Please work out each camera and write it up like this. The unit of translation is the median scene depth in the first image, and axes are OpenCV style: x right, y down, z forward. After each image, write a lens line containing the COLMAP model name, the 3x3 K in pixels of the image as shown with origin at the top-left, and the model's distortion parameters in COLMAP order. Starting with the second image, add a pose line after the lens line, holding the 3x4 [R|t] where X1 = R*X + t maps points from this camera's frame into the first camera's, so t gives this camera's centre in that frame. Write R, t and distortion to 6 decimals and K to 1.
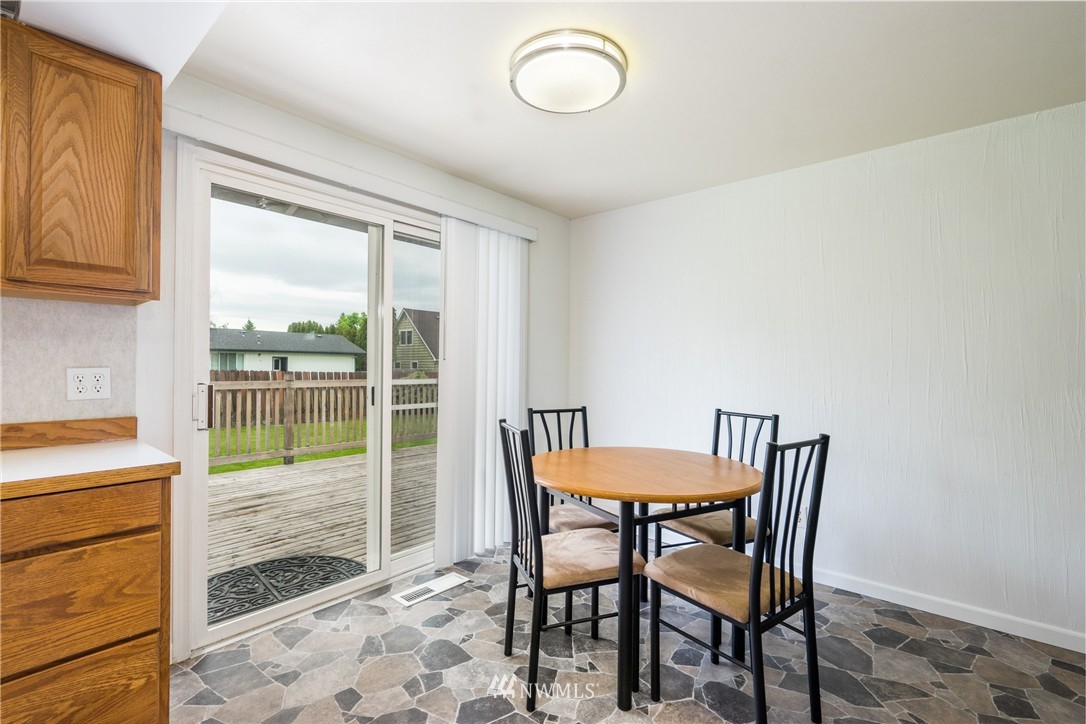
lens RADIAL K [[489.8, 0, 540.7], [0, 489.8, 364.8], [0, 0, 1]] dist [-0.000428, 0.001053]
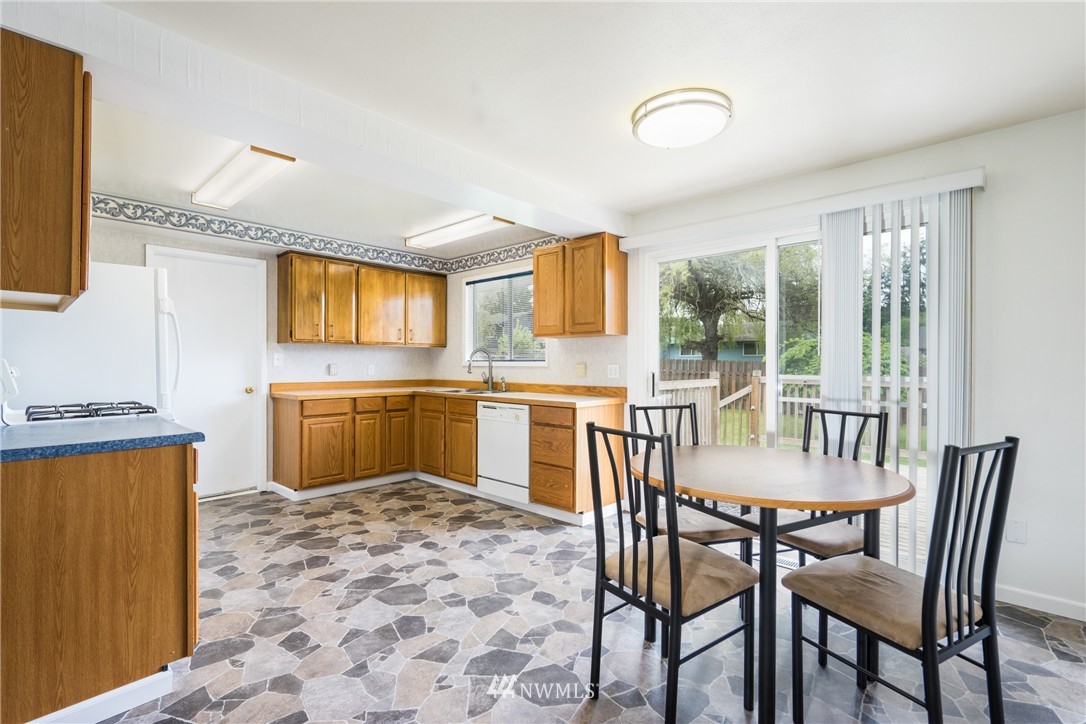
lens RADIAL K [[489.8, 0, 544.9], [0, 489.8, 364.5], [0, 0, 1]] dist [-0.000428, 0.001053]
pose [[-0.037877, -0.007656, -0.999253, 1.578785], [-0.000506, 0.999971, -0.007643, 0.028111], [0.999282, 0.000216, -0.037879, 0.882095]]
